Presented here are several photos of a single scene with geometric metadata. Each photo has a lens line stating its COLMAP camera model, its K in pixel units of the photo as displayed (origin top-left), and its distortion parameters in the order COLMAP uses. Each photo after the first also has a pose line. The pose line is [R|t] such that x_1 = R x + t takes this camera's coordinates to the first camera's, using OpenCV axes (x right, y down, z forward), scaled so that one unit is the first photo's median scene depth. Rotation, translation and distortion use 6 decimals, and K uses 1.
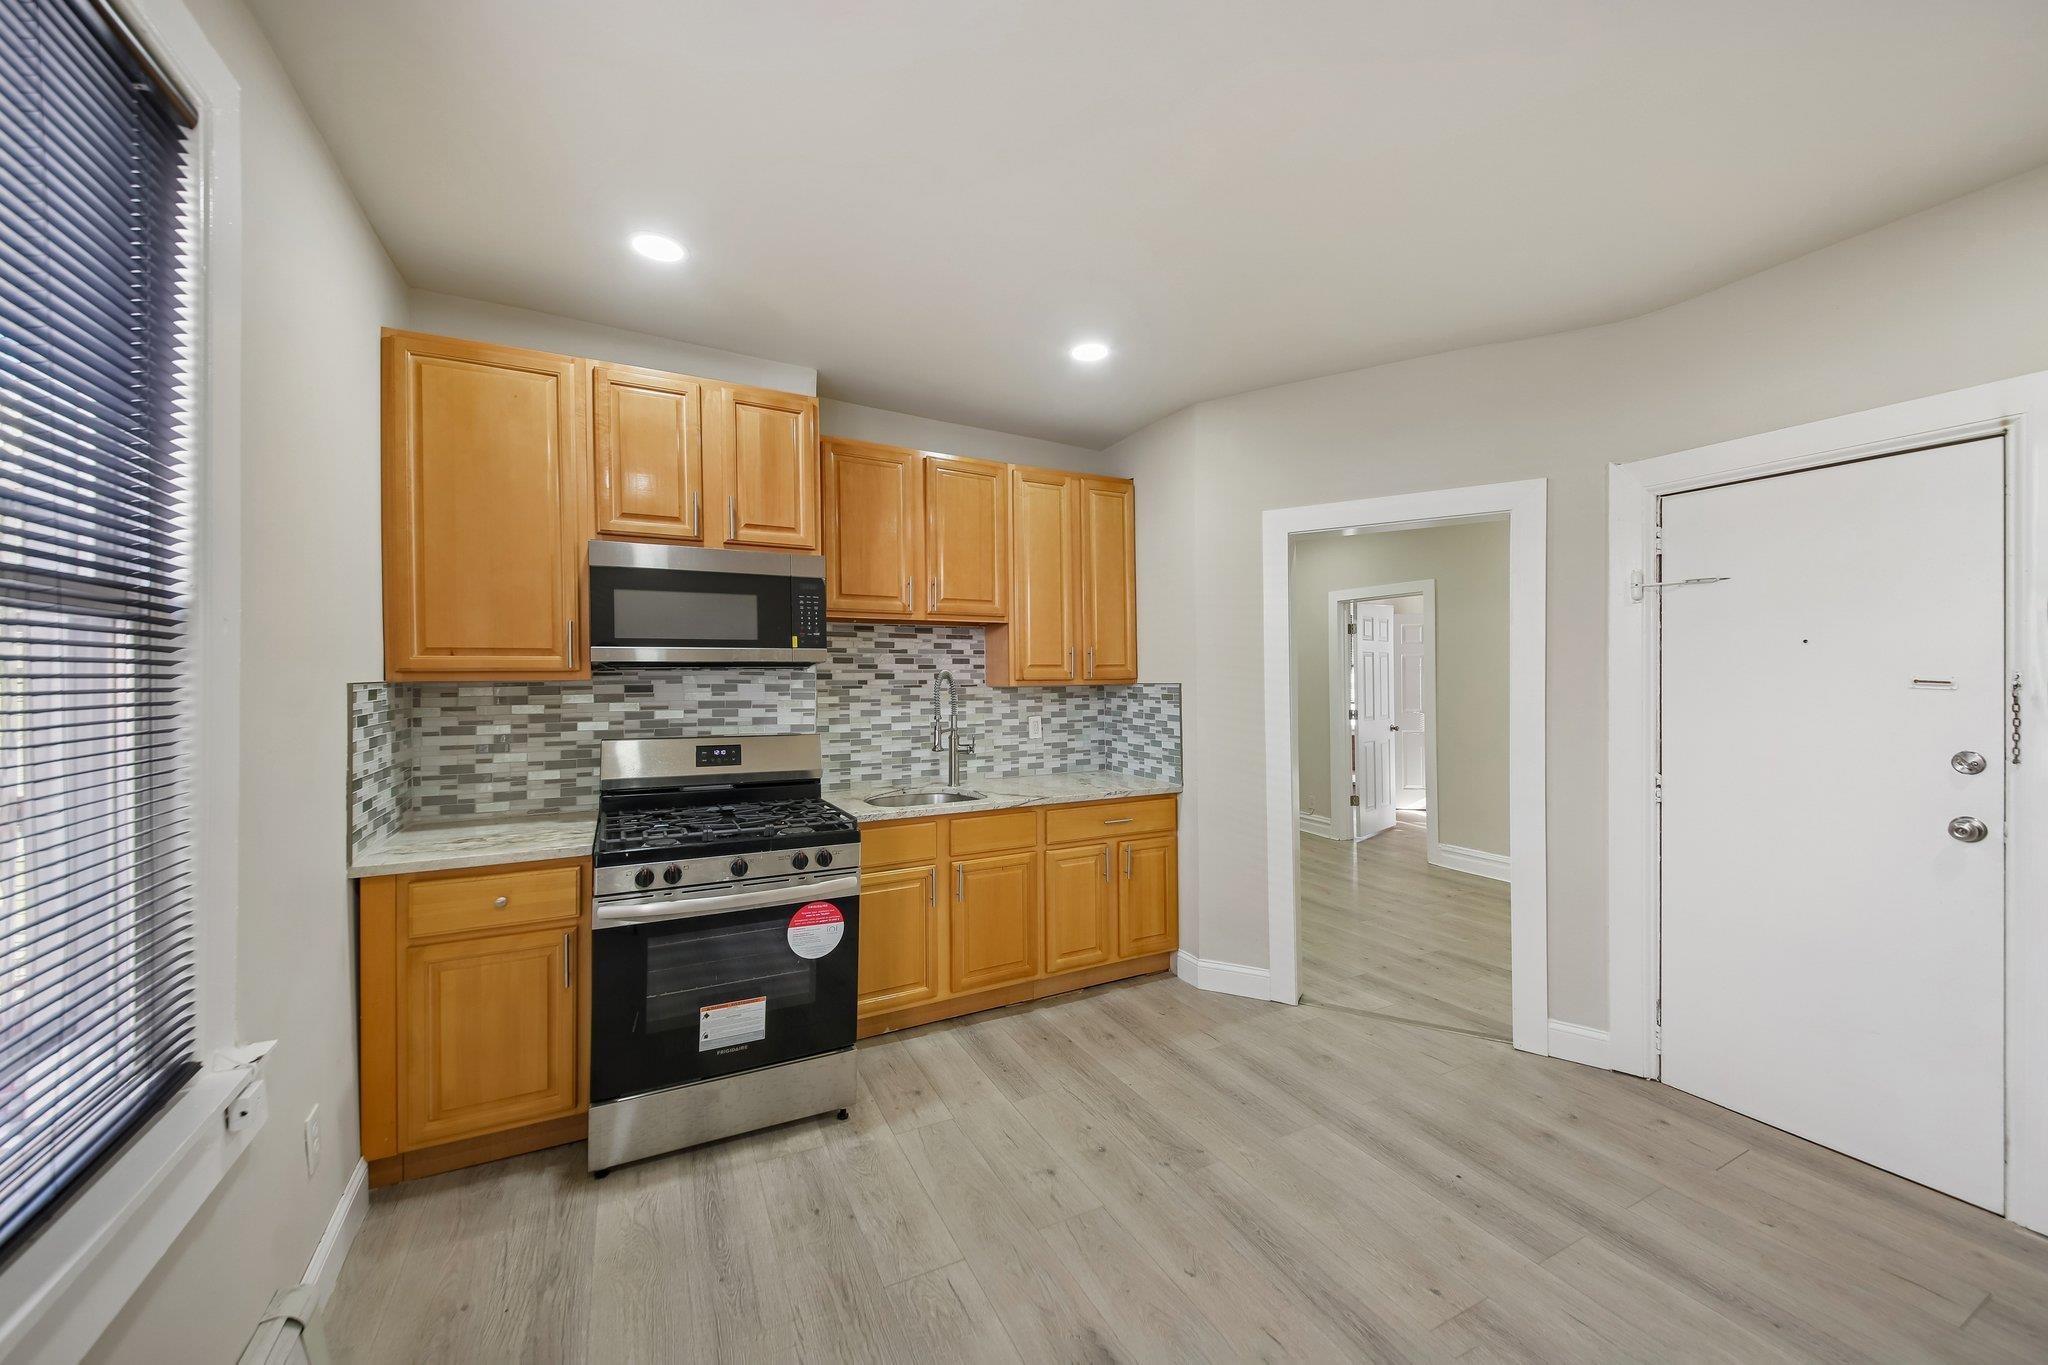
lens RADIAL K [[763.8, 0, 1024.0], [0, 763.8, 682.5], [0, 0, 1]] dist [0.001435, 0.000000]
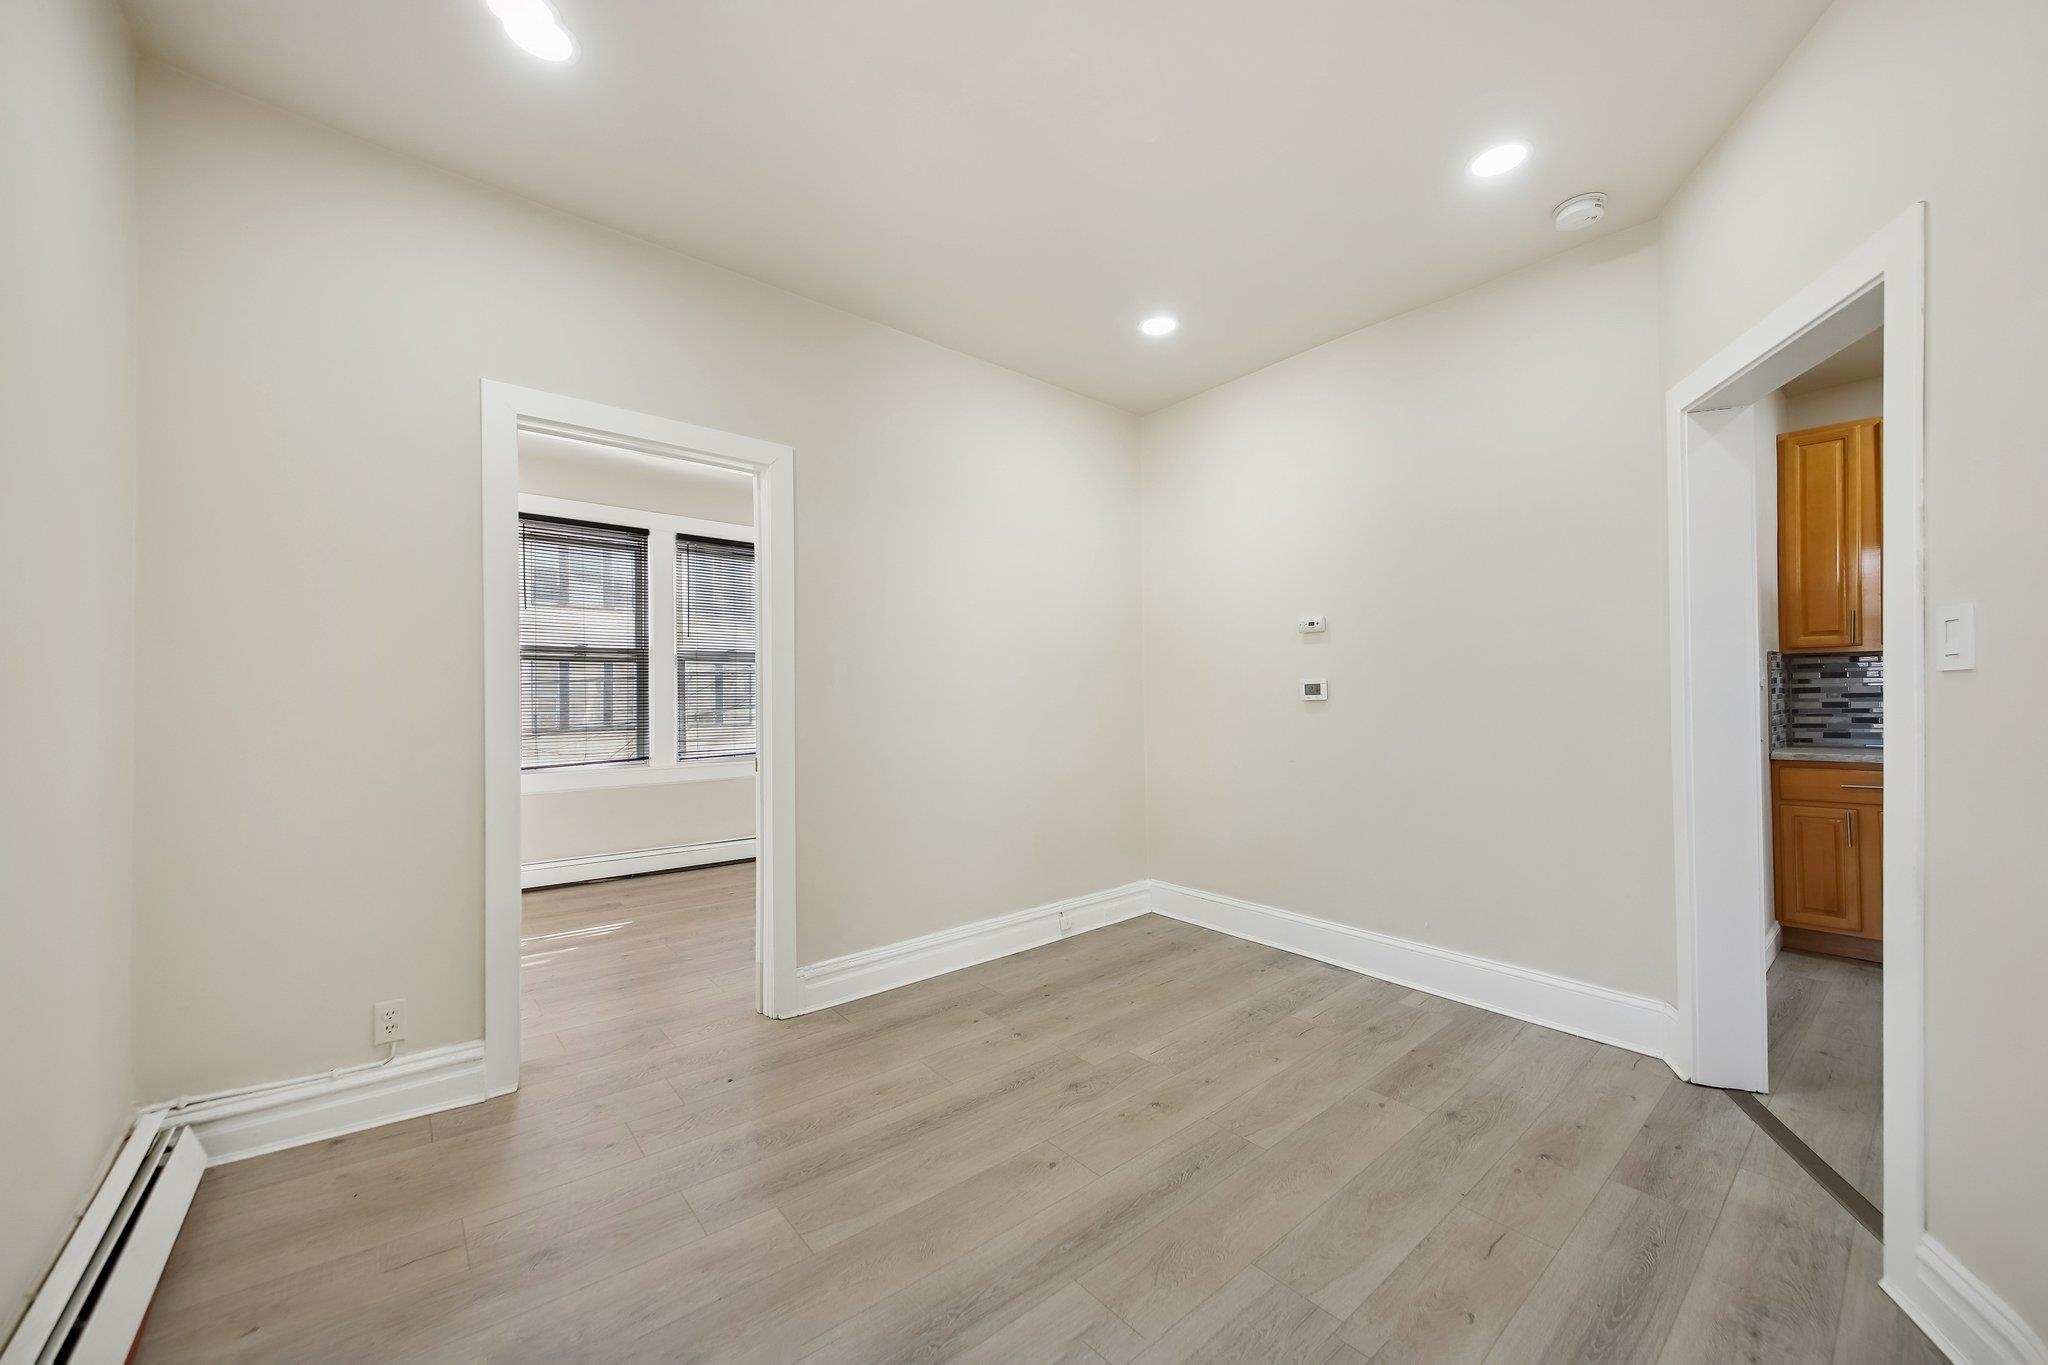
lens RADIAL K [[763.8, 0, 1024.0], [0, 763.8, 682.5], [0, 0, 1]] dist [0.001435, 0.000000]
pose [[-0.204222, 0.010370, 0.978870, 0.015221], [0.013276, 0.999881, -0.007823, 0.036257], [-0.978835, 0.011398, -0.204335, 1.363004]]
